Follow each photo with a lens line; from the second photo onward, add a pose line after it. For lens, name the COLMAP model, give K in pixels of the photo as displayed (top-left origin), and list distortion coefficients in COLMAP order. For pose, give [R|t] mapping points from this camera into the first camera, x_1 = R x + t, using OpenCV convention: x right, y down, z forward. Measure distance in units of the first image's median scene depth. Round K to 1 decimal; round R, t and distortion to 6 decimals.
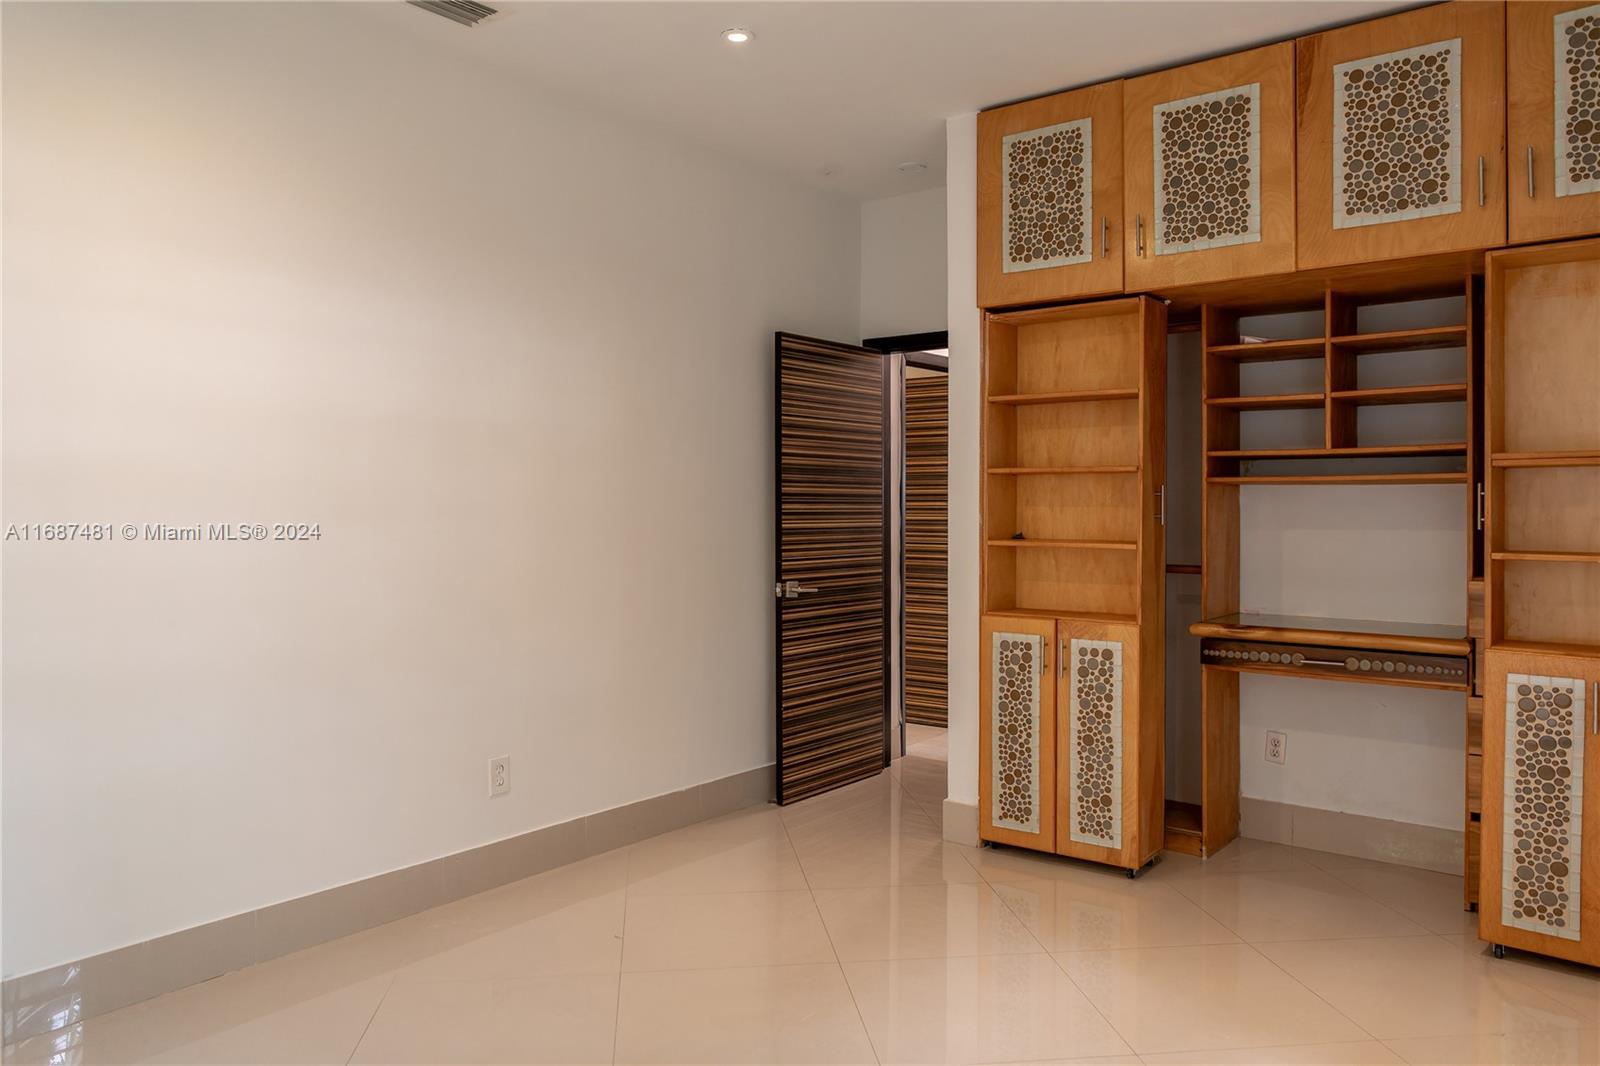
lens RADIAL K [[1117.0, 0, 794.7], [0, 1117.0, 527.8], [0, 0, 1]] dist [-0.006389, 0.001606]
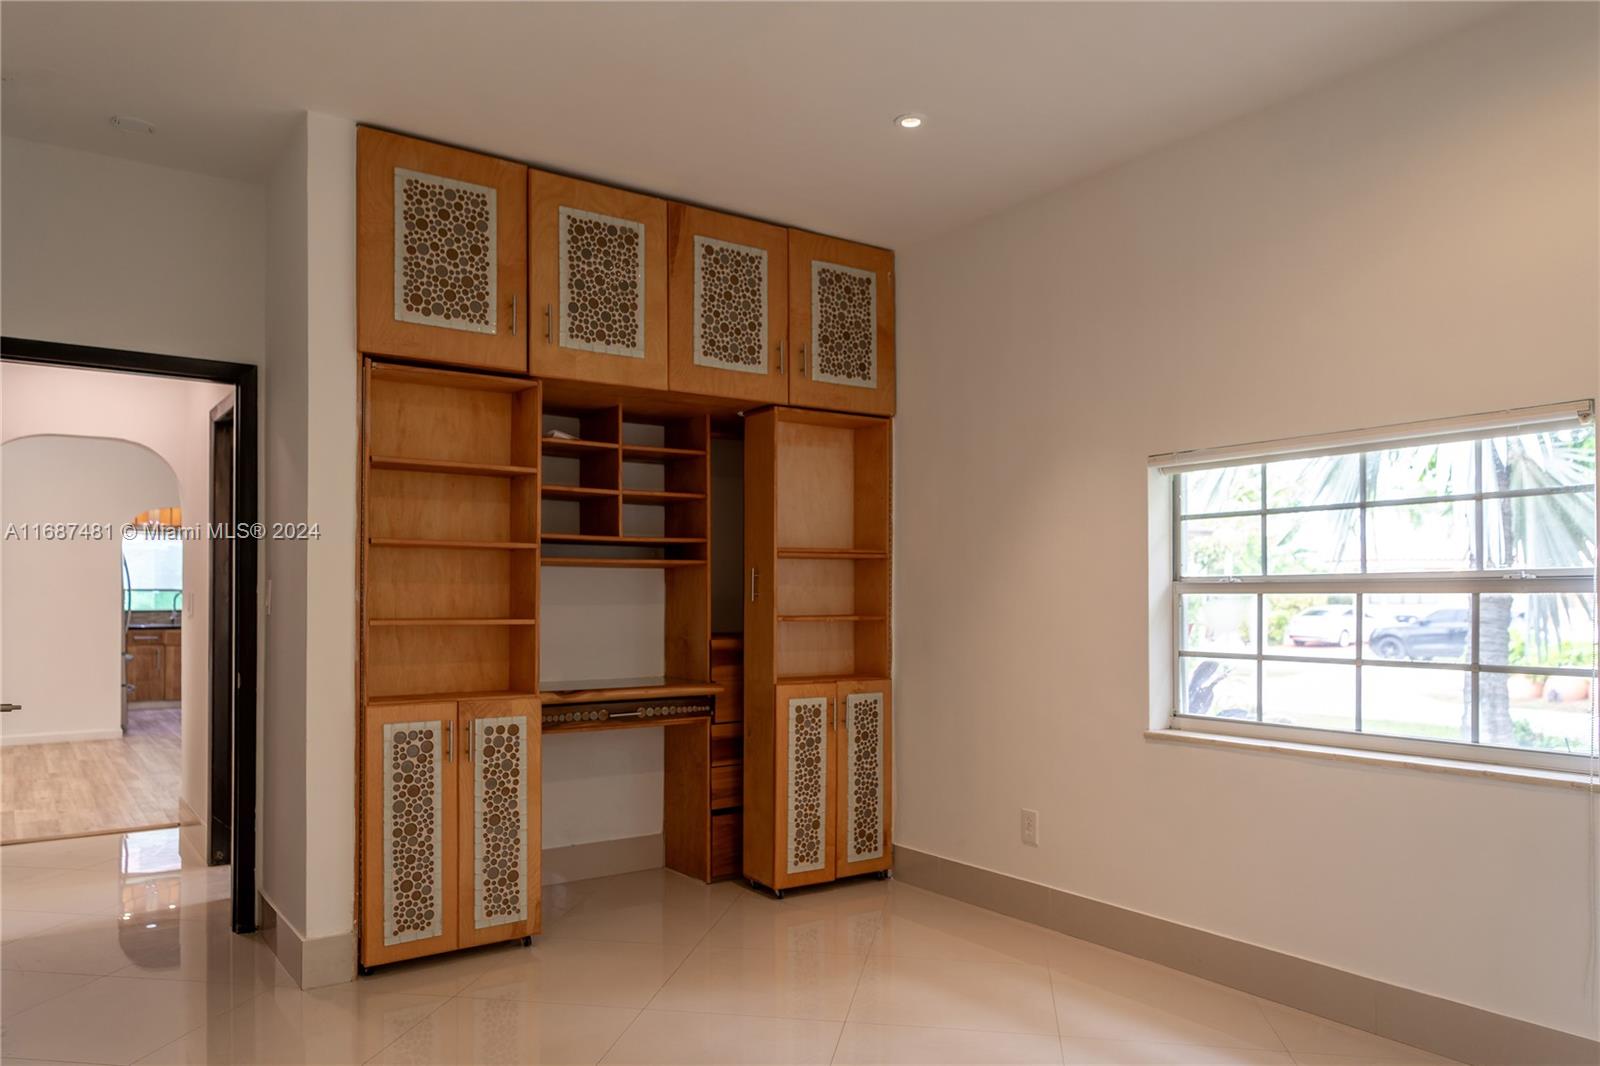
lens RADIAL K [[1104.2, 0, 800.5], [0, 1104.2, 602.7], [0, 0, 1]] dist [-0.006955, -0.002393]
pose [[0.282397, -0.005787, 0.959280, -0.595166], [0.018190, 0.999834, 0.000677, 0.003245], [-0.959125, 0.017258, 0.282455, 0.467155]]
